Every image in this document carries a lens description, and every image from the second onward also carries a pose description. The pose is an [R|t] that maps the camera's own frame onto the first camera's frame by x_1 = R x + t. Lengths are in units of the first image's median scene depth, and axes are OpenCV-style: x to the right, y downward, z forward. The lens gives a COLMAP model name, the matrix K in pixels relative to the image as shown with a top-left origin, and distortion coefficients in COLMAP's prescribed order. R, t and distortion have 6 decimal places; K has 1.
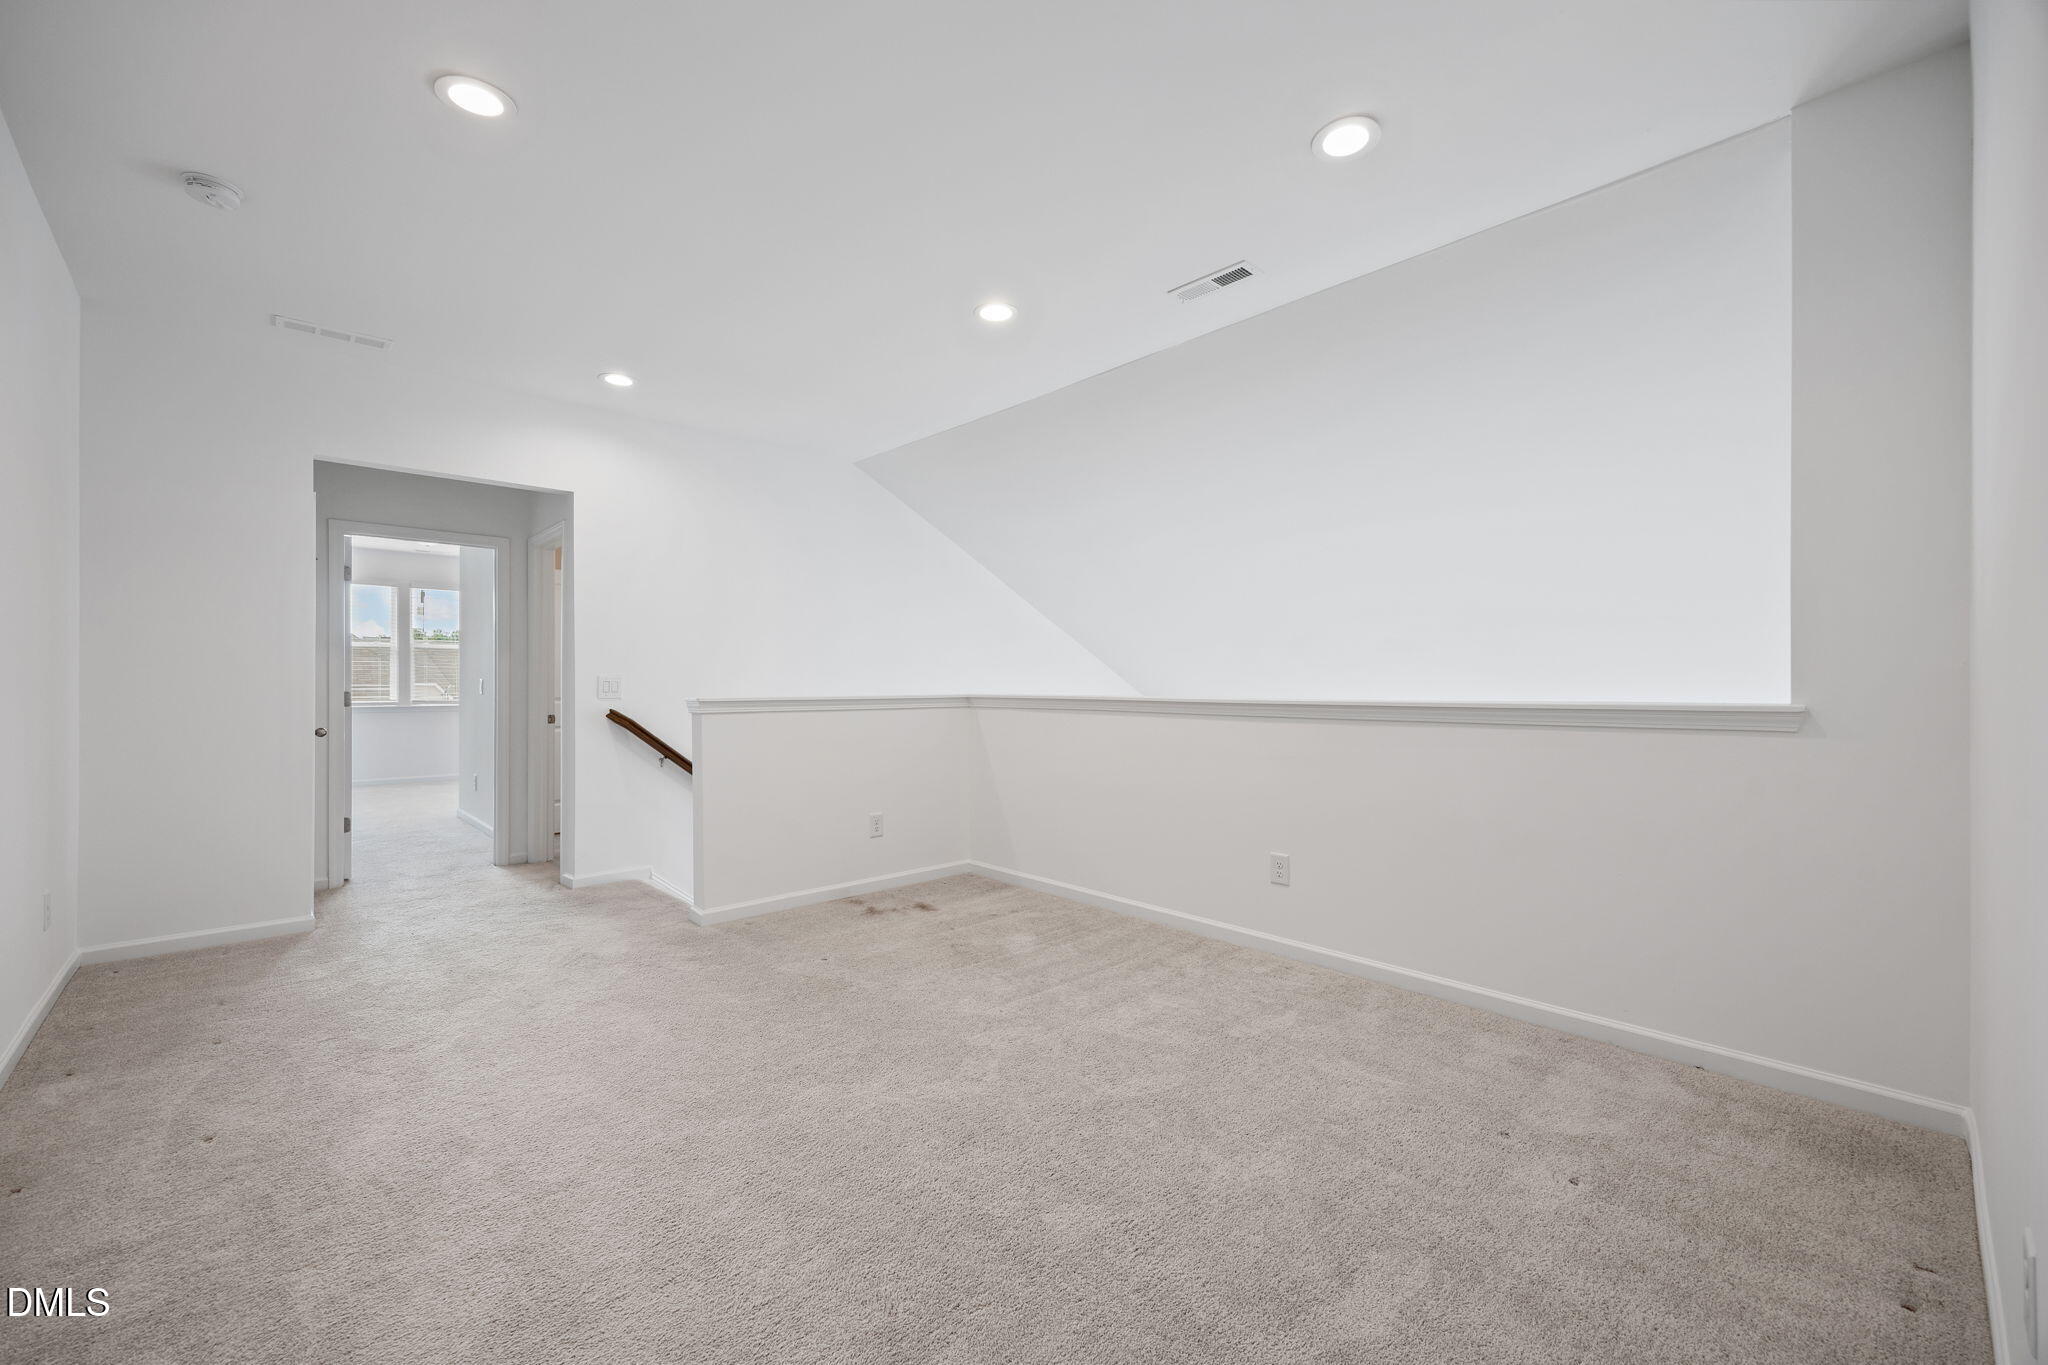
lens RADIAL K [[829.8, 0, 1030.1], [0, 829.8, 691.5], [0, 0, 1]] dist [0.011792, -0.000065]
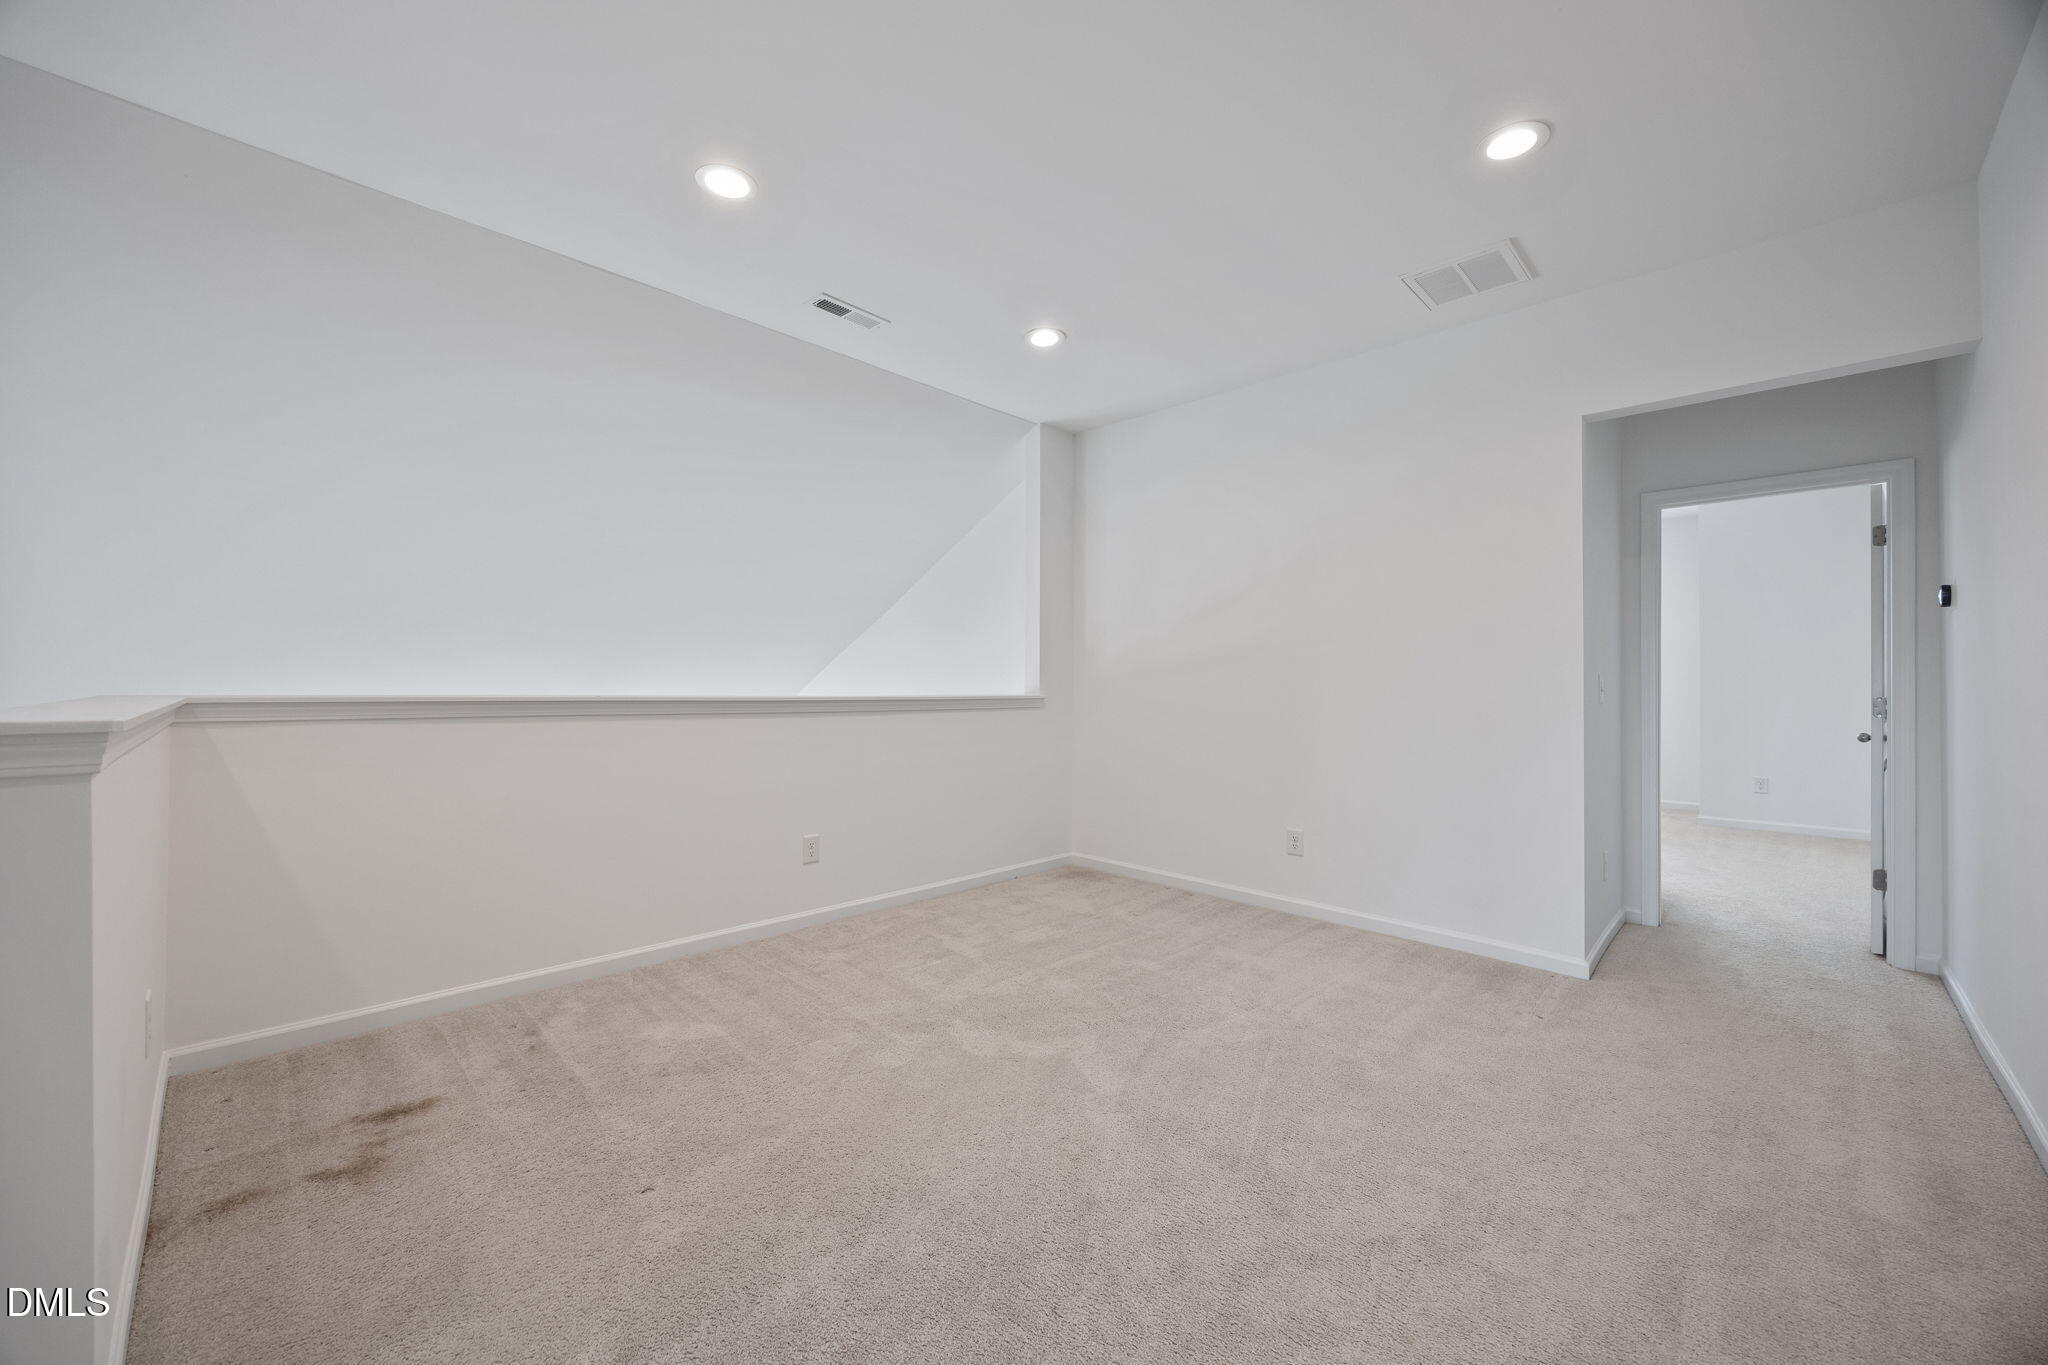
lens RADIAL K [[767.0, 0, 1024.0], [0, 767.0, 682.5], [0, 0, 1]] dist [-0.000388, -0.000044]
pose [[-0.031673, 0.000478, 0.999498, -0.736079], [-0.005756, 0.999983, -0.000661, -0.010319], [-0.999482, -0.005774, -0.031670, 0.751520]]
